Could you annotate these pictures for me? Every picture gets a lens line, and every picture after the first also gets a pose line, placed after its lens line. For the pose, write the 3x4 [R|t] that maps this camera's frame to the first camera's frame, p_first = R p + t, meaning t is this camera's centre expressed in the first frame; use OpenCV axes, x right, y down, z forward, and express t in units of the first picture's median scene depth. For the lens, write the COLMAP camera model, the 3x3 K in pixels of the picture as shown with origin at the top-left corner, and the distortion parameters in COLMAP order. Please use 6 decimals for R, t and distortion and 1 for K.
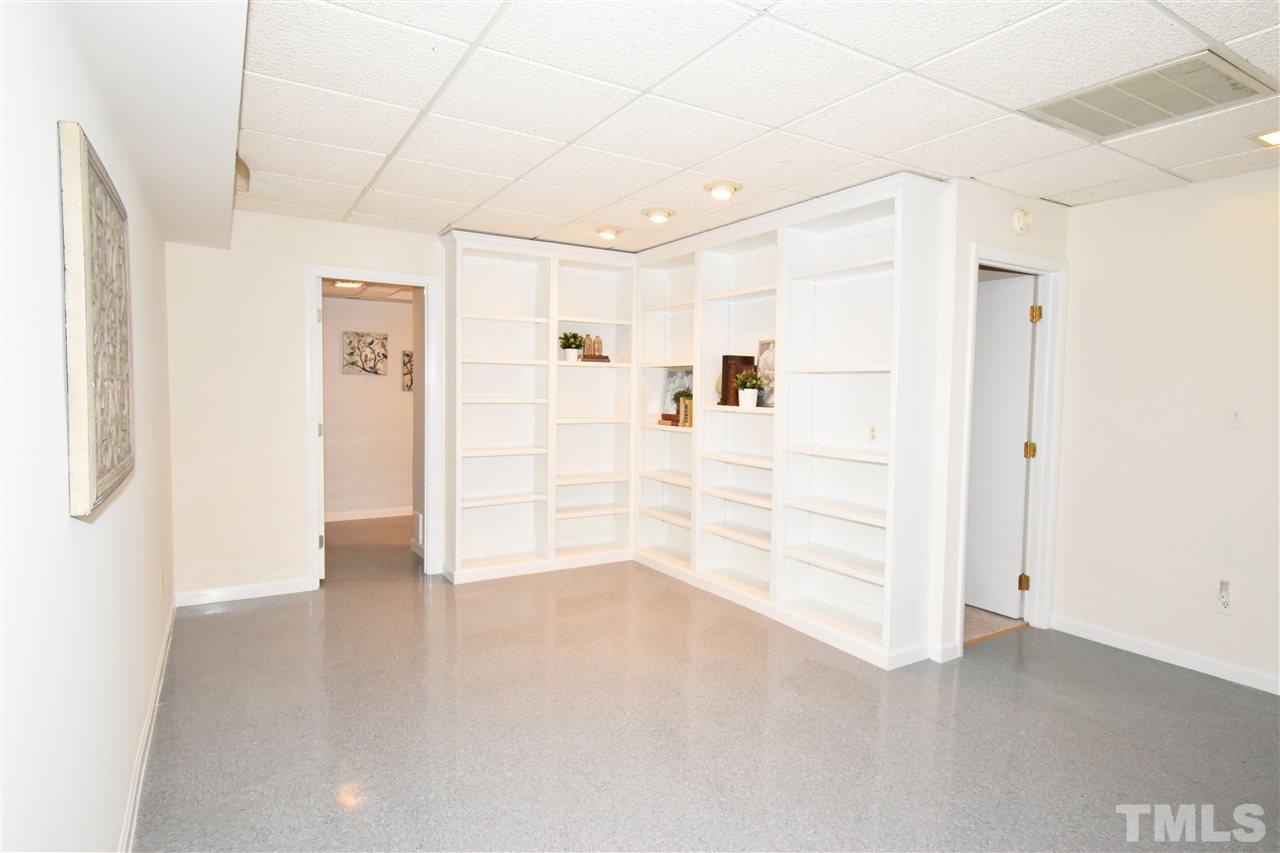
lens RADIAL K [[687.6, 0, 640.0], [0, 687.6, 426.5], [0, 0, 1]] dist [0.000821, -0.000344]
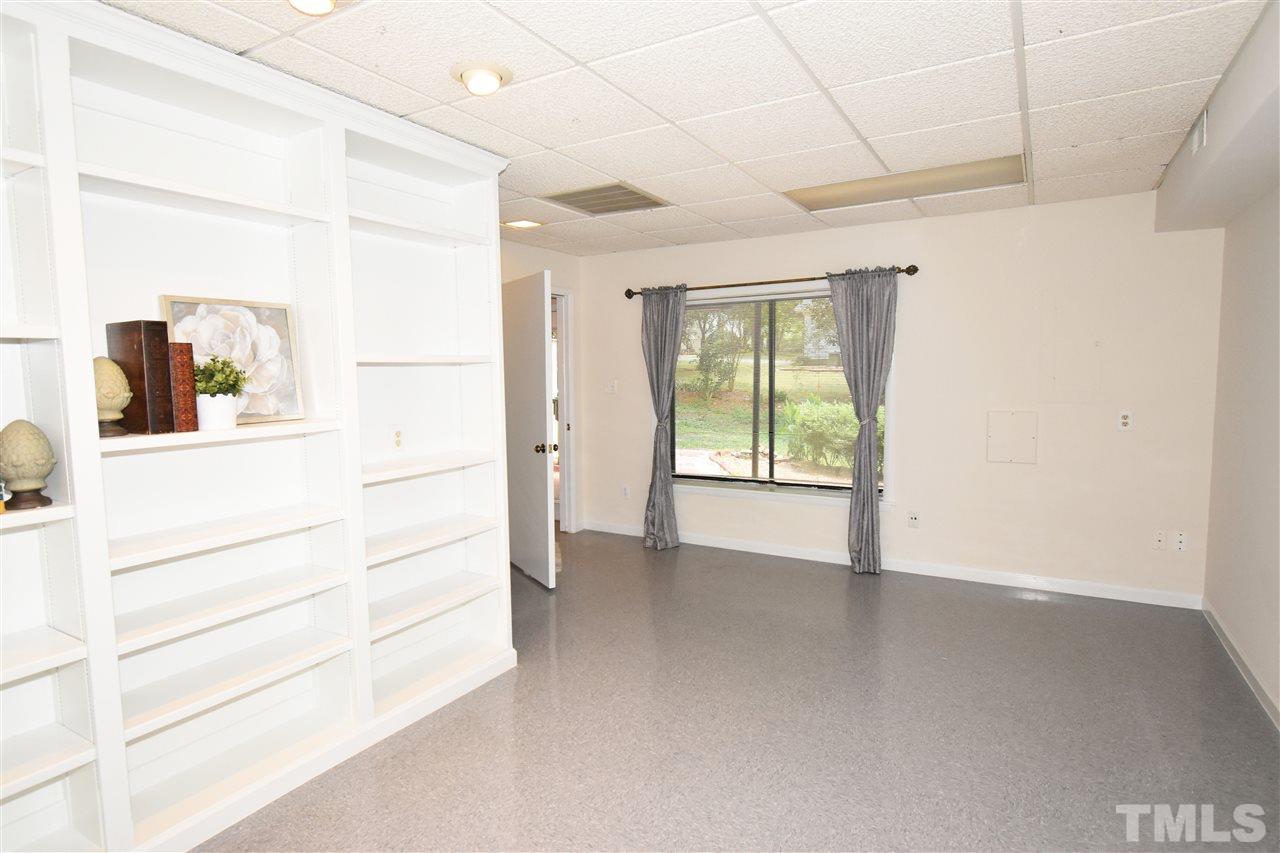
lens RADIAL K [[687.6, 0, 640.0], [0, 687.6, 426.5], [0, 0, 1]] dist [0.000821, -0.000344]
pose [[-0.474806, -0.077466, 0.876674, -0.422943], [0.058491, 0.991139, 0.119259, -0.071405], [-0.878144, 0.107903, -0.466068, 0.956614]]
